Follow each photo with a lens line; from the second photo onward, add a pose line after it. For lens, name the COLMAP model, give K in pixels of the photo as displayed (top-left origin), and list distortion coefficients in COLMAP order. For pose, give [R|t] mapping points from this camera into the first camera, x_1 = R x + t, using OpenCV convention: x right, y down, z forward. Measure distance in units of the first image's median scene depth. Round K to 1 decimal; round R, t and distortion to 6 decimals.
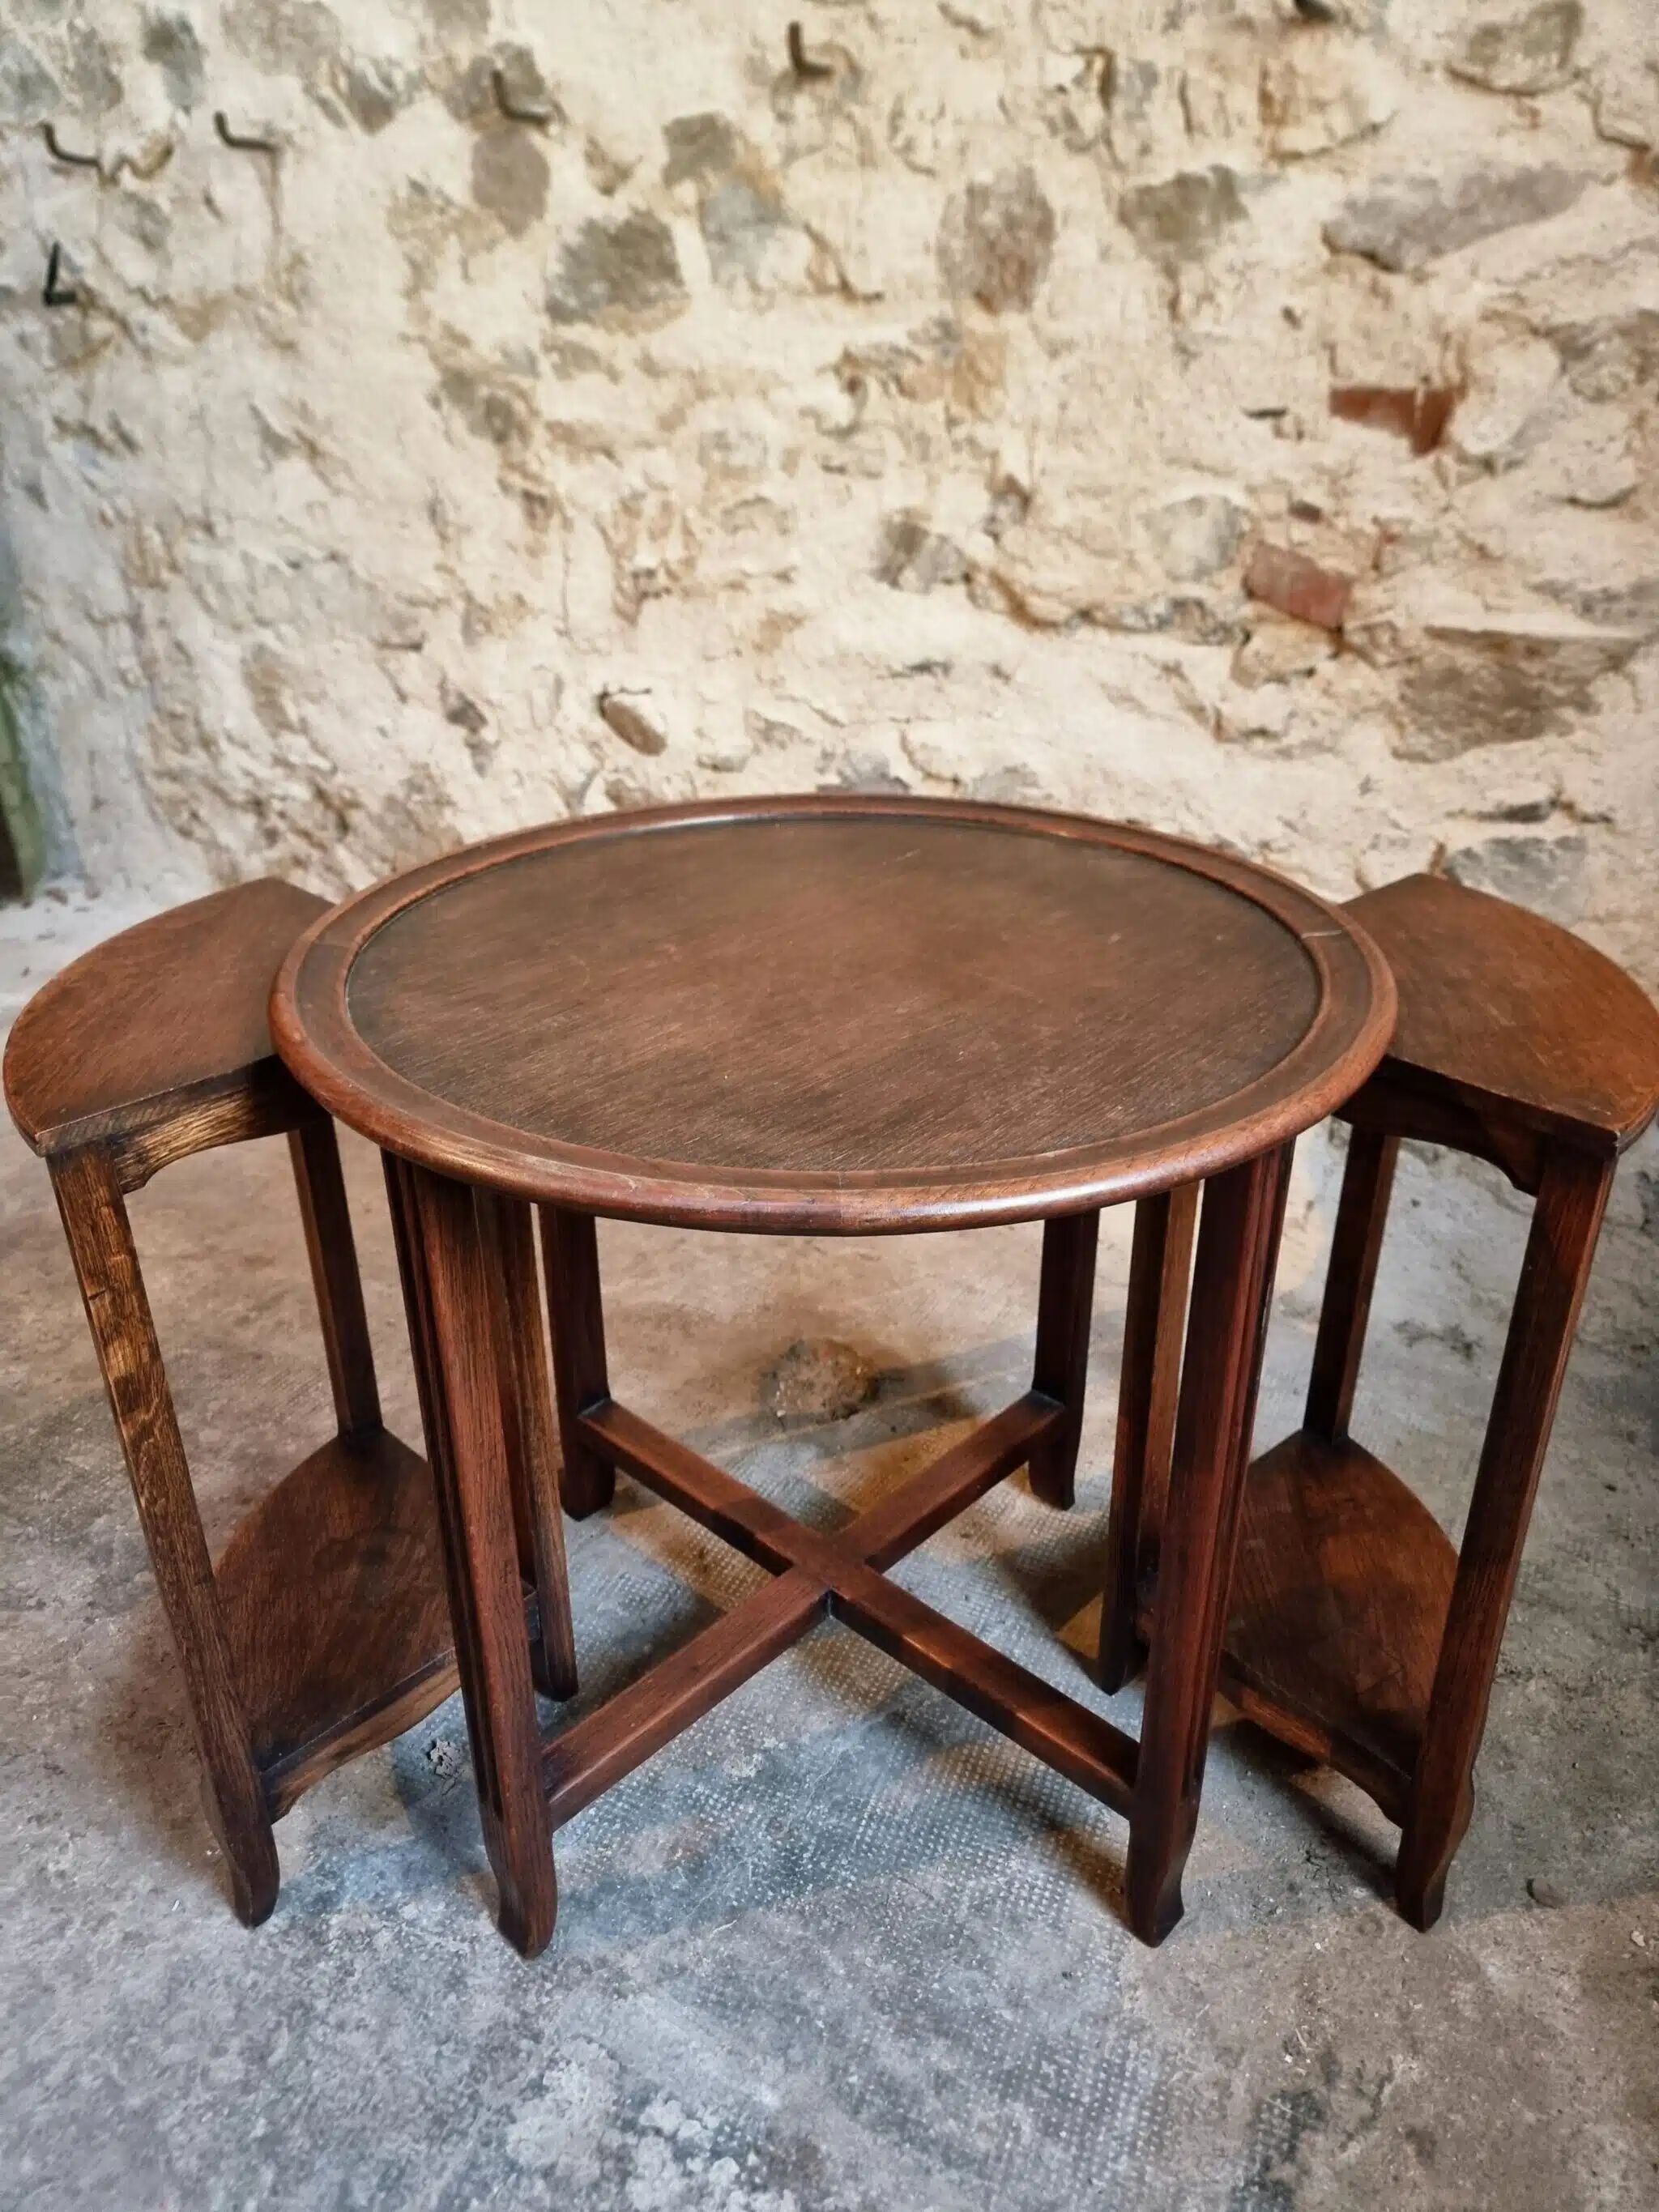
lens RADIAL K [[1535.3, 0, 801.0], [0, 1535.3, 1123.0], [0, 0, 1]] dist [0.054793, -0.051435]
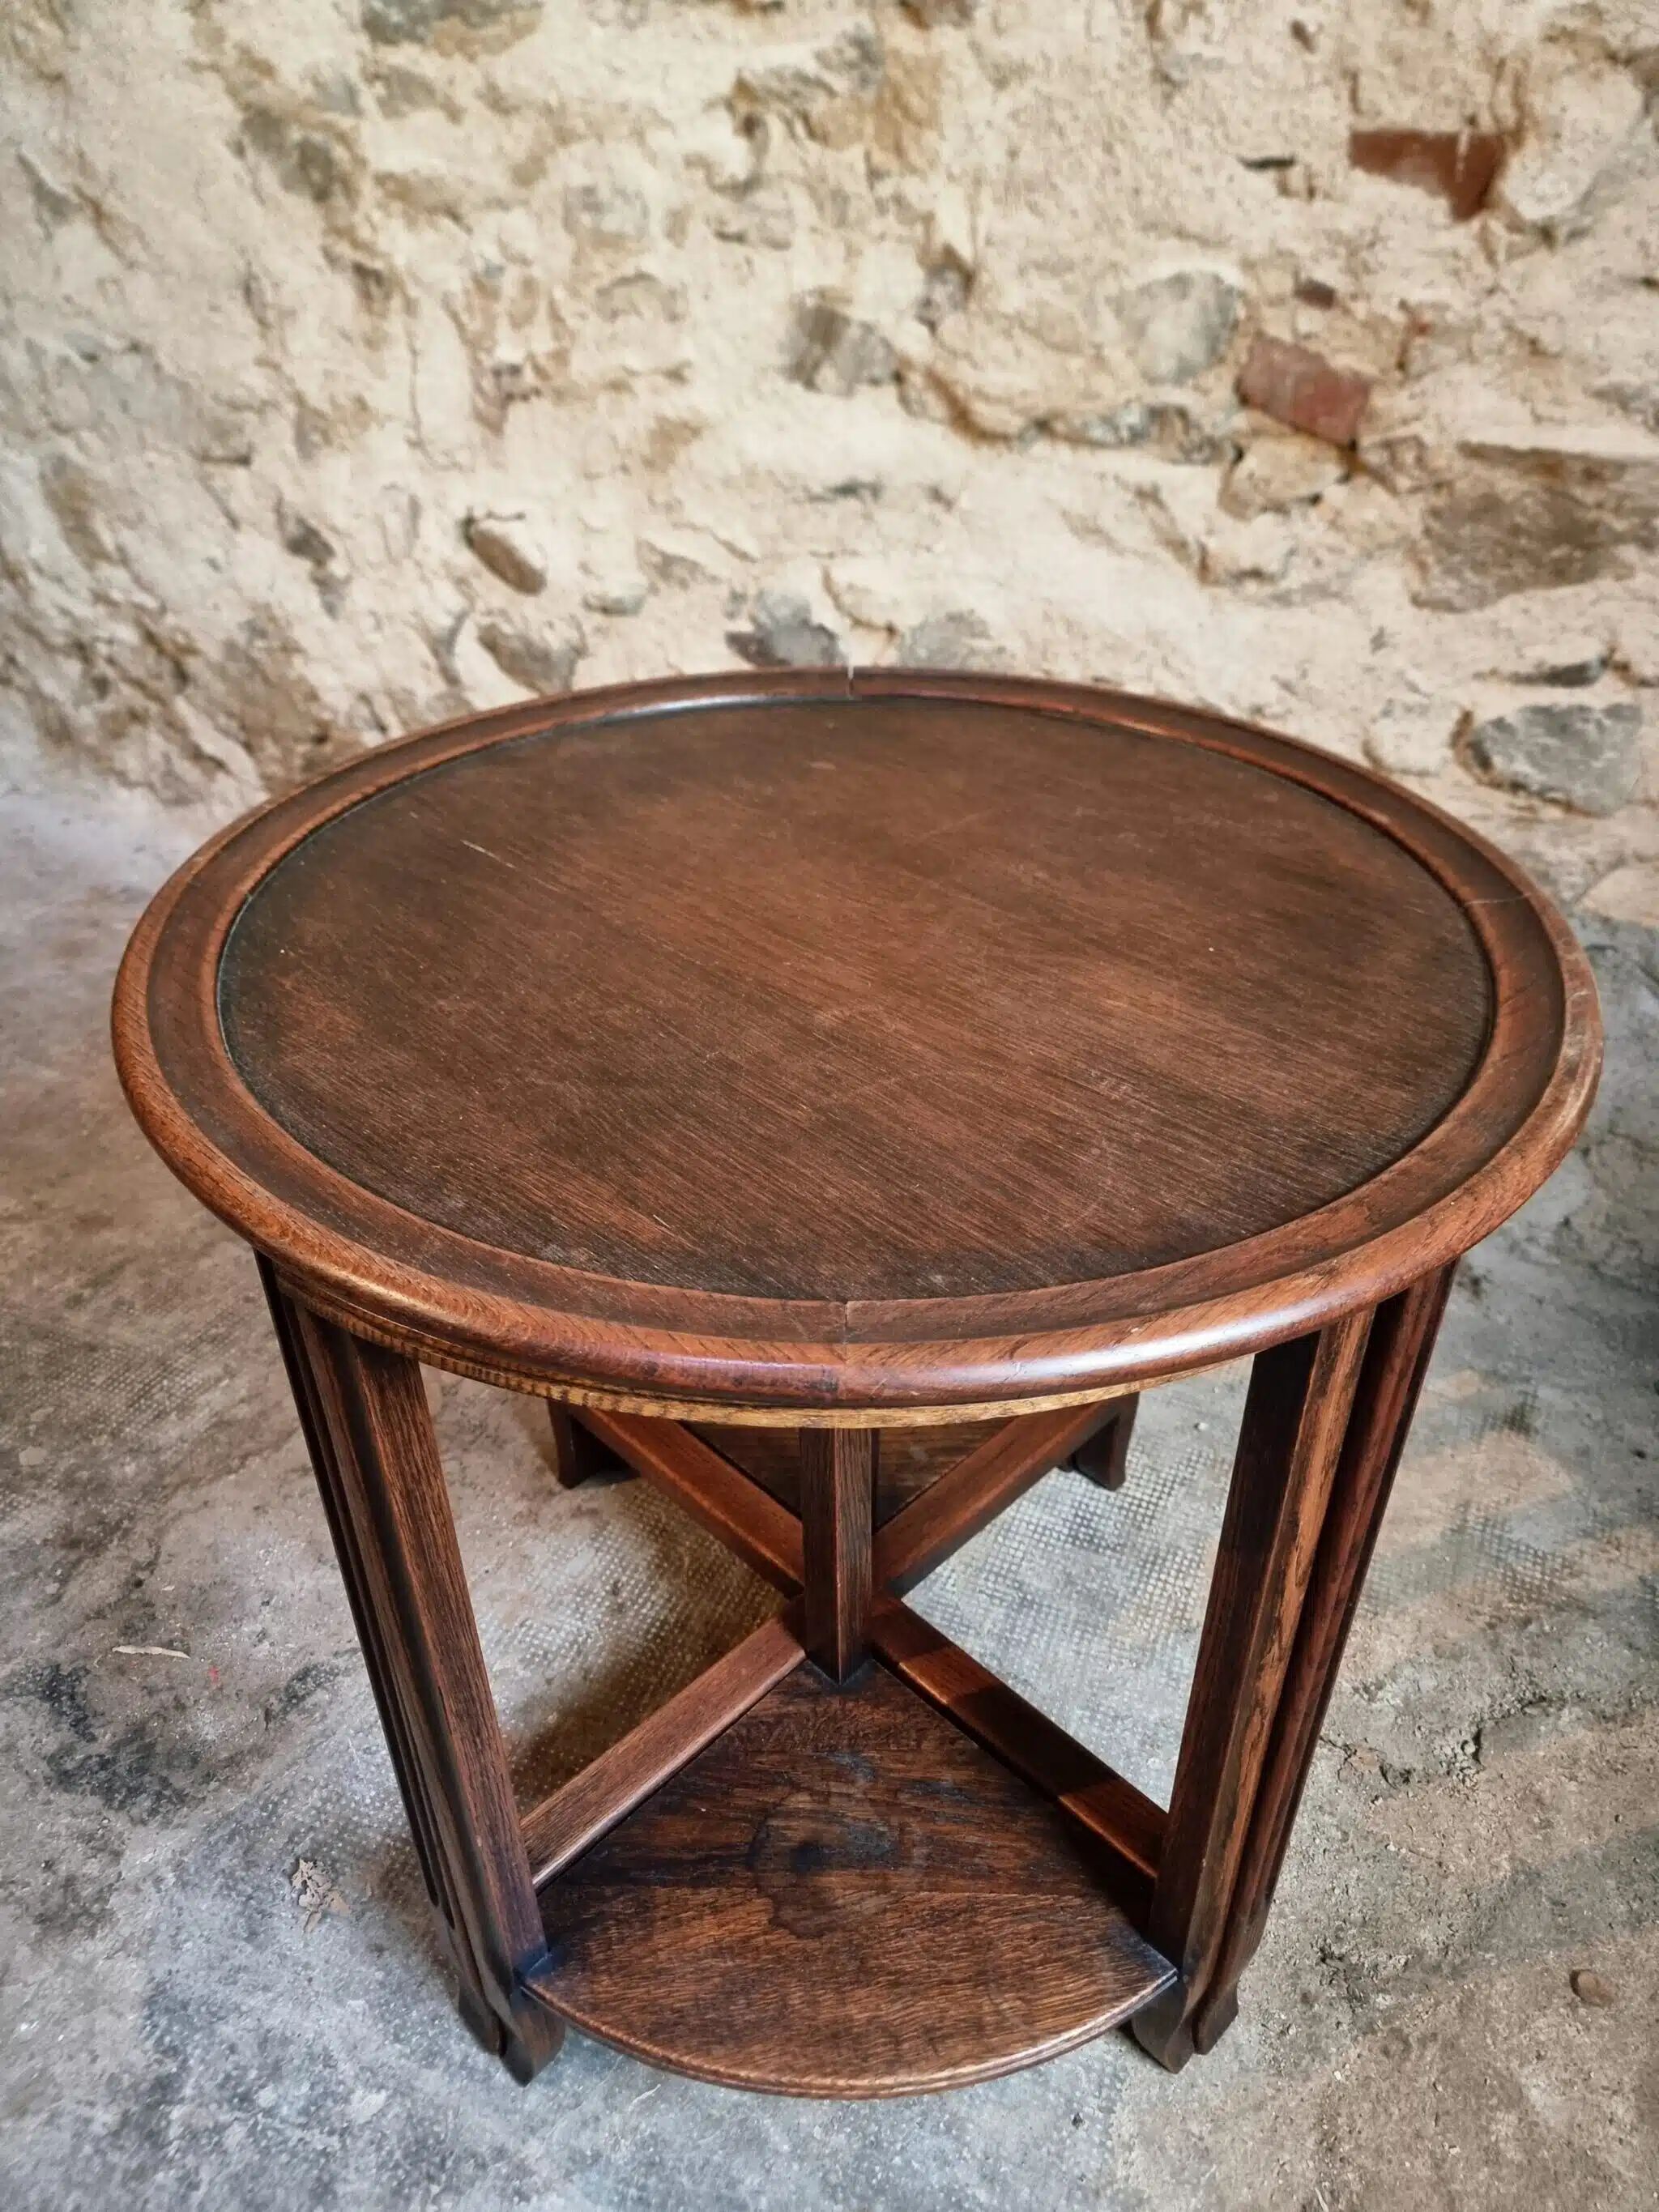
lens RADIAL K [[1544.5, 0, 821.1], [0, 1544.5, 1122.4], [0, 0, 1]] dist [0.045149, -0.040379]
pose [[0.998325, -0.034336, 0.046567, 0.016499], [0.028143, 0.991416, 0.127677, -0.075500], [-0.050551, -0.126152, 0.990722, 0.150390]]
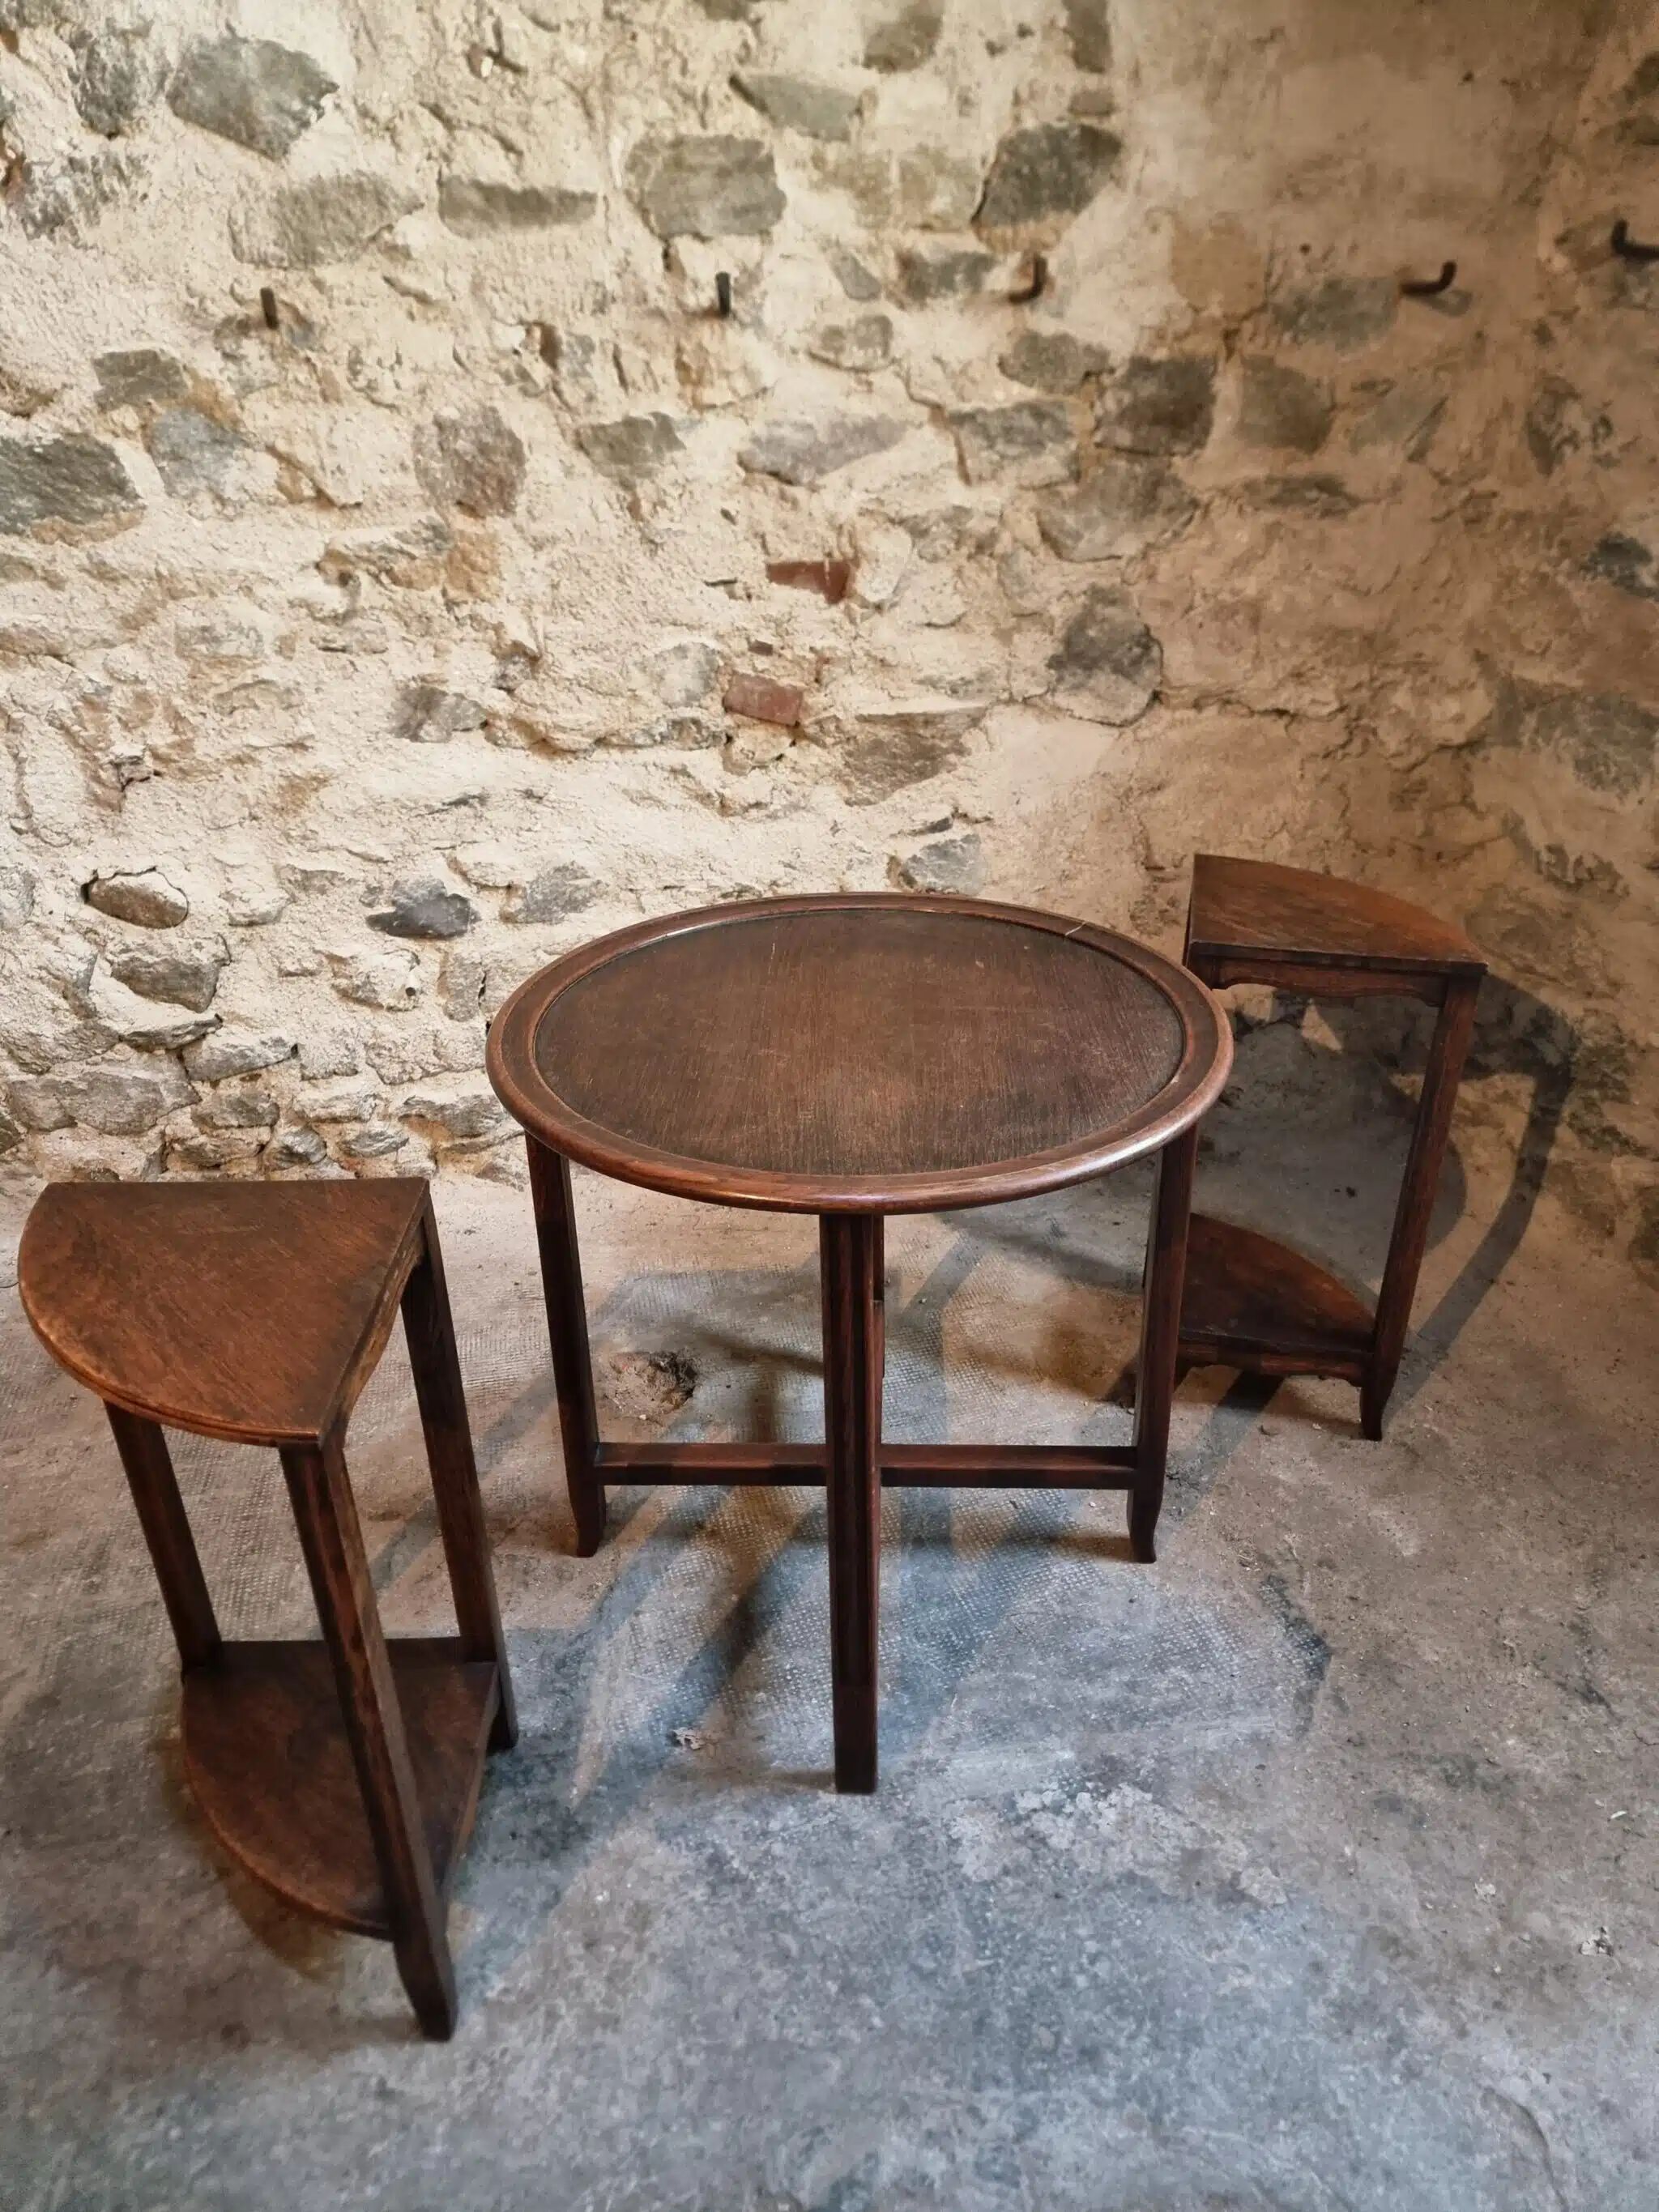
lens RADIAL K [[1535.0, 0, 807.5], [0, 1535.0, 1121.4], [0, 0, 1]] dist [0.059196, -0.054899]
pose [[0.749985, -0.315767, 0.581217, -0.555472], [0.316708, 0.942852, 0.103567, -0.118092], [-0.580705, 0.106403, 0.807131, -0.091821]]
